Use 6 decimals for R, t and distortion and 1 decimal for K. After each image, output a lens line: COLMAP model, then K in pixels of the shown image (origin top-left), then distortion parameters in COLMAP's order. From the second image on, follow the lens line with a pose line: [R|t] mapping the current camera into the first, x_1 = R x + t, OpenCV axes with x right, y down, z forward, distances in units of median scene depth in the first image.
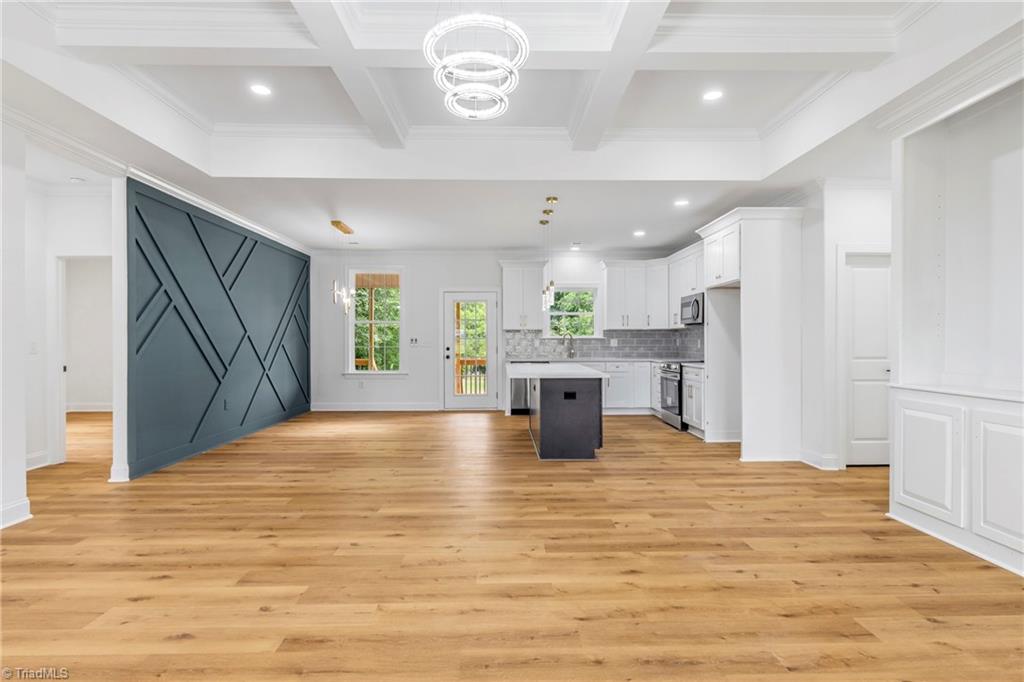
lens RADIAL K [[512.8, 0, 508.5], [0, 512.8, 341.2], [0, 0, 1]] dist [0.002365, 0.000060]
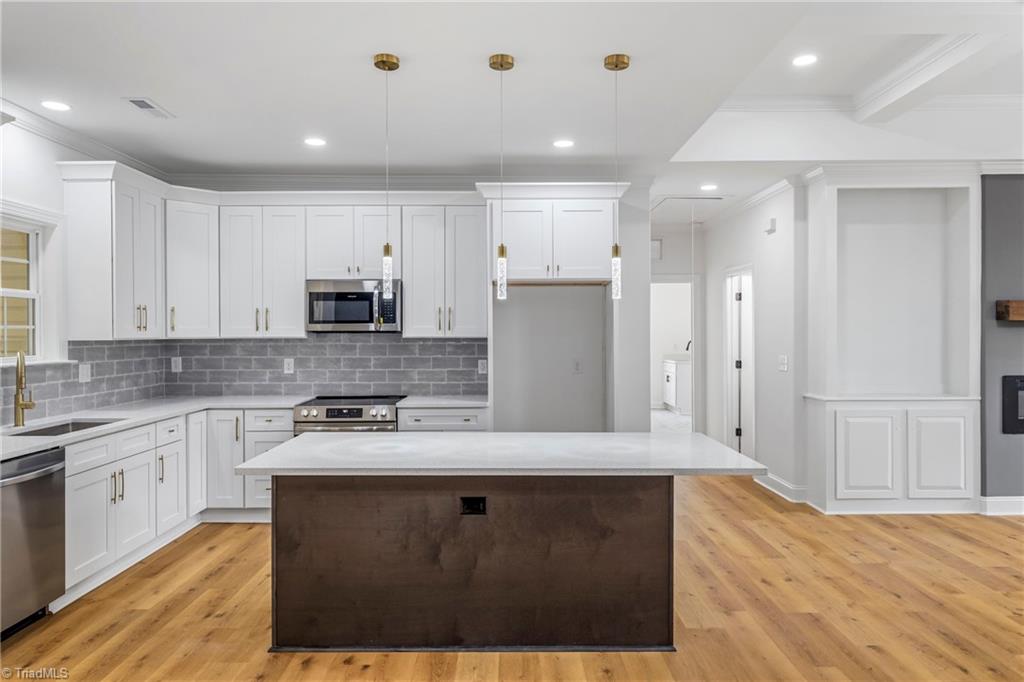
lens RADIAL K [[692.4, 0, 500.4], [0, 692.4, 338.3], [0, 0, 1]] dist [-0.004188, -0.000573]
pose [[0.013581, -0.008004, 0.999876, -0.706931], [0.004365, 0.999959, 0.007945, -0.057823], [-0.999898, 0.004256, 0.013615, 1.508021]]
